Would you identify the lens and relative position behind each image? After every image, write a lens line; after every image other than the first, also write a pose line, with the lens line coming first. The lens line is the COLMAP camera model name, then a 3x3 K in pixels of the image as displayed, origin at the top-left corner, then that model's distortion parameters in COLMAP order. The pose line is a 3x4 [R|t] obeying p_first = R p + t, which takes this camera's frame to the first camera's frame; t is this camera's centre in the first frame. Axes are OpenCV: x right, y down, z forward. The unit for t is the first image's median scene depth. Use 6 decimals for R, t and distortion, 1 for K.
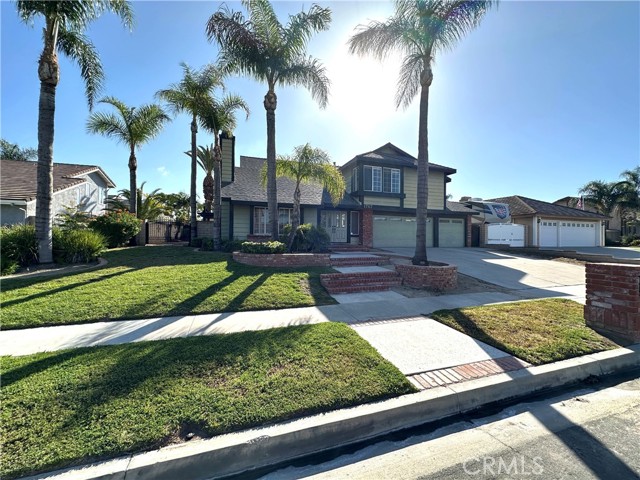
lens RADIAL K [[256.1, 0, 321.7], [0, 256.1, 240.3], [0, 0, 1]] dist [-0.001886, 0.000677]
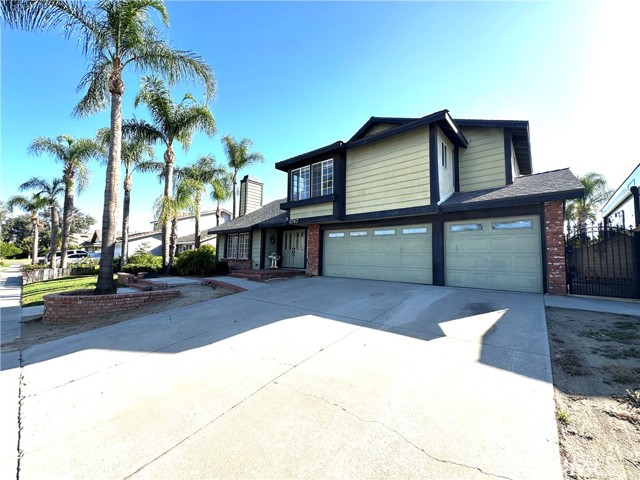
lens RADIAL K [[256.1, 0, 320.8], [0, 256.1, 239.7], [0, 0, 1]] dist [-0.001886, 0.000677]
pose [[0.498006, -0.069031, -0.864422, 0.843389], [-0.023307, 0.995401, -0.092919, -0.008333], [0.866861, 0.066422, 0.494106, 0.666482]]
